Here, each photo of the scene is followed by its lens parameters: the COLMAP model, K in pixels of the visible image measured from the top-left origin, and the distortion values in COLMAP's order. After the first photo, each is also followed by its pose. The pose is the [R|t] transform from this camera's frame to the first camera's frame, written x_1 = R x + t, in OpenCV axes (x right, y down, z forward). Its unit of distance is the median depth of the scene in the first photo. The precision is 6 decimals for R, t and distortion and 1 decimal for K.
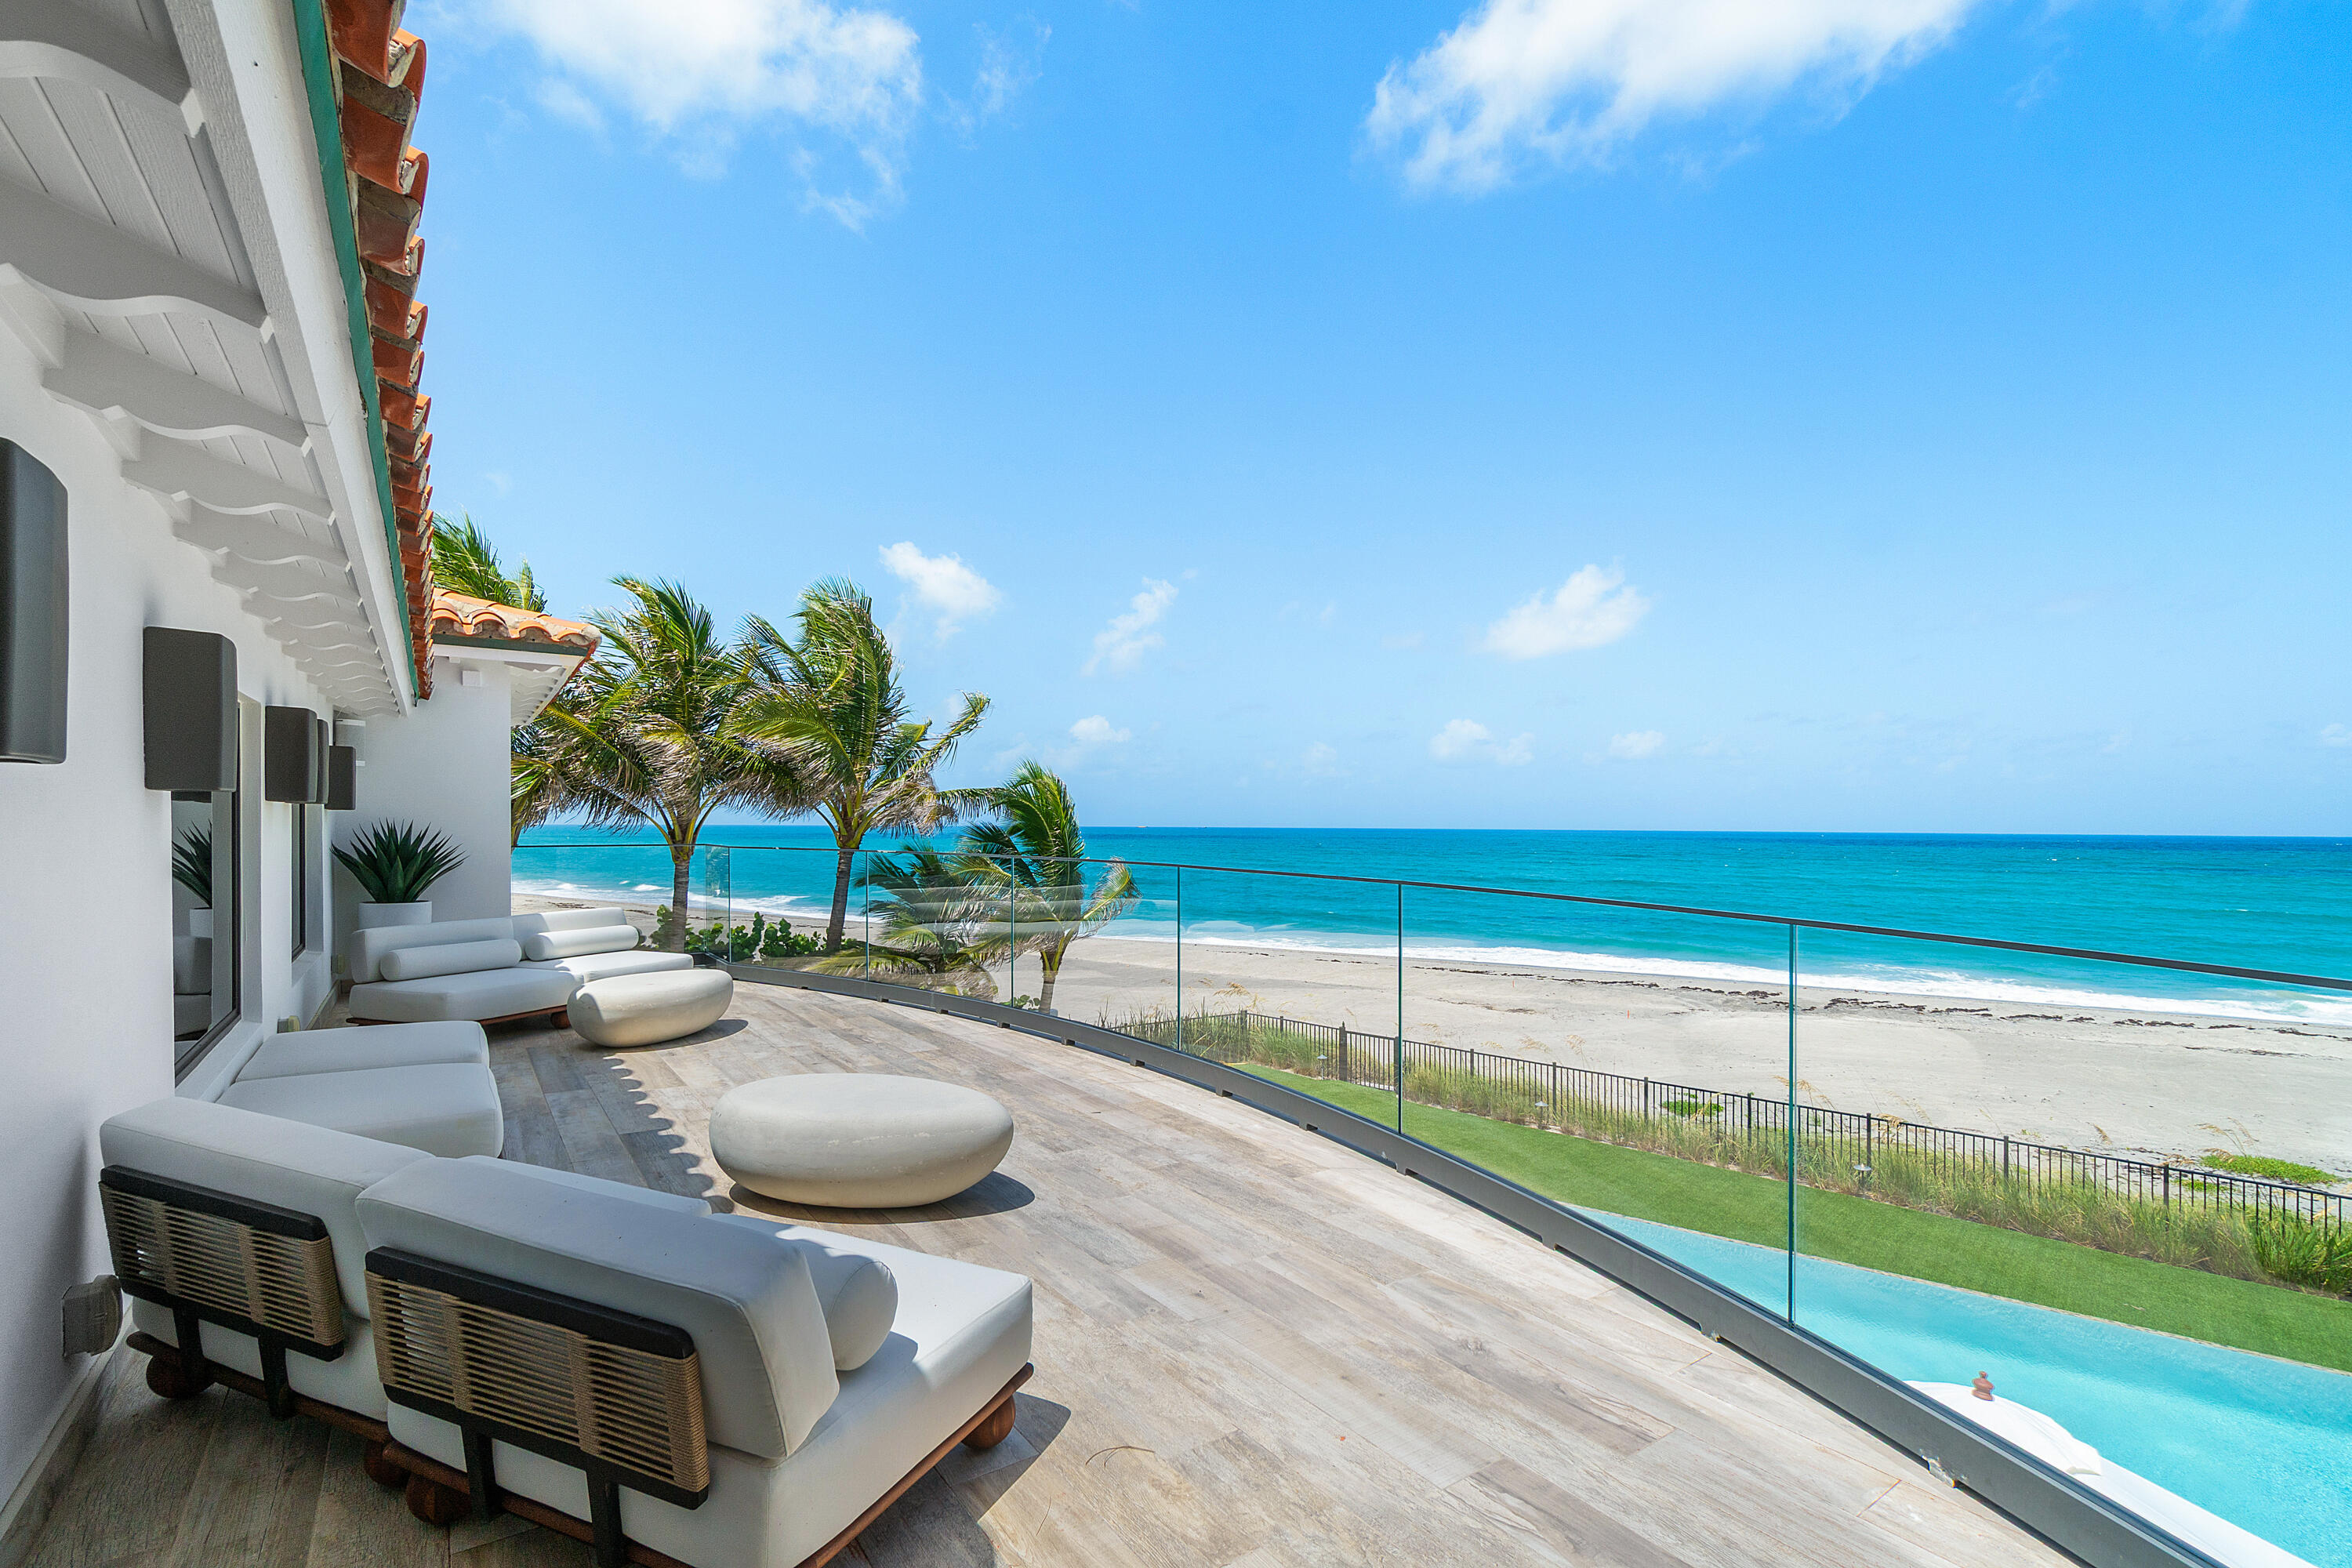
lens RADIAL K [[1087.1, 0, 1174.3], [0, 1087.1, 825.2], [0, 0, 1]] dist [-0.003563, 0.000069]
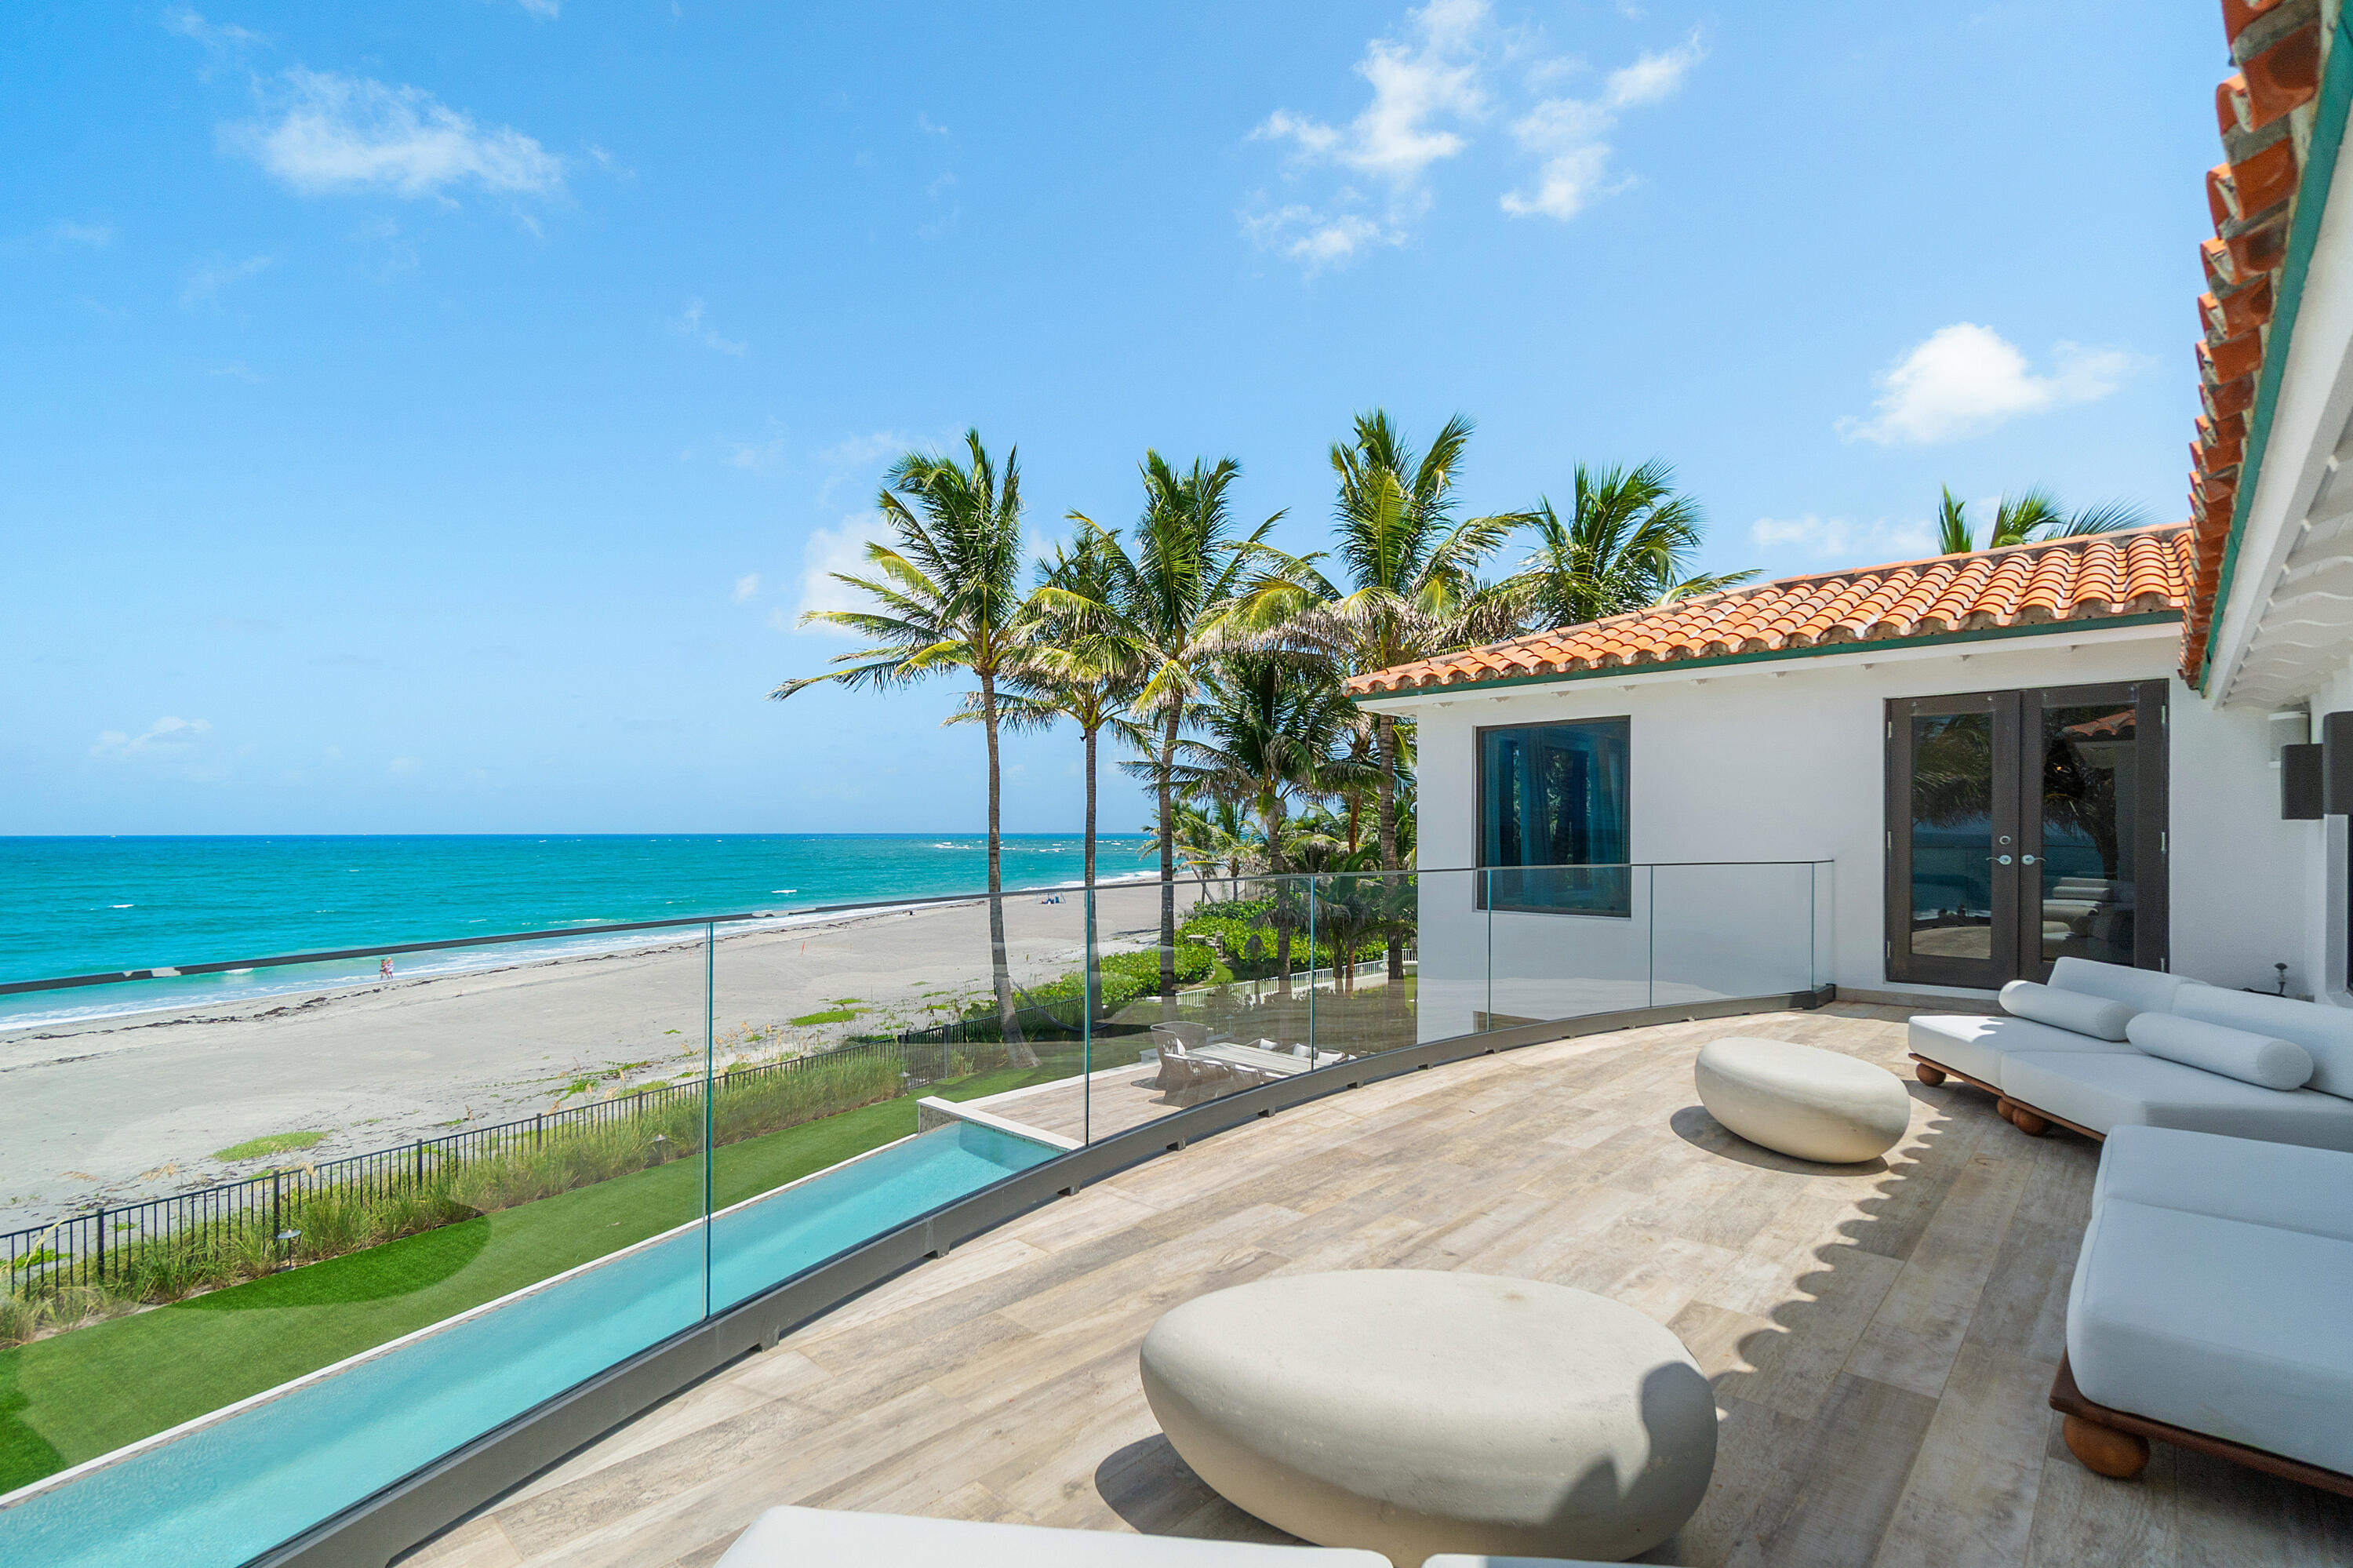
lens RADIAL K [[1087.6, 0, 1174.8], [0, 1087.6, 825.2], [0, 0, 1]] dist [-0.003563, 0.000069]
pose [[-0.227981, 0.000344, 0.973666, -0.959839], [0.000332, 1.000000, -0.000276, -0.010813], [-0.973666, 0.000260, -0.227981, 1.418578]]
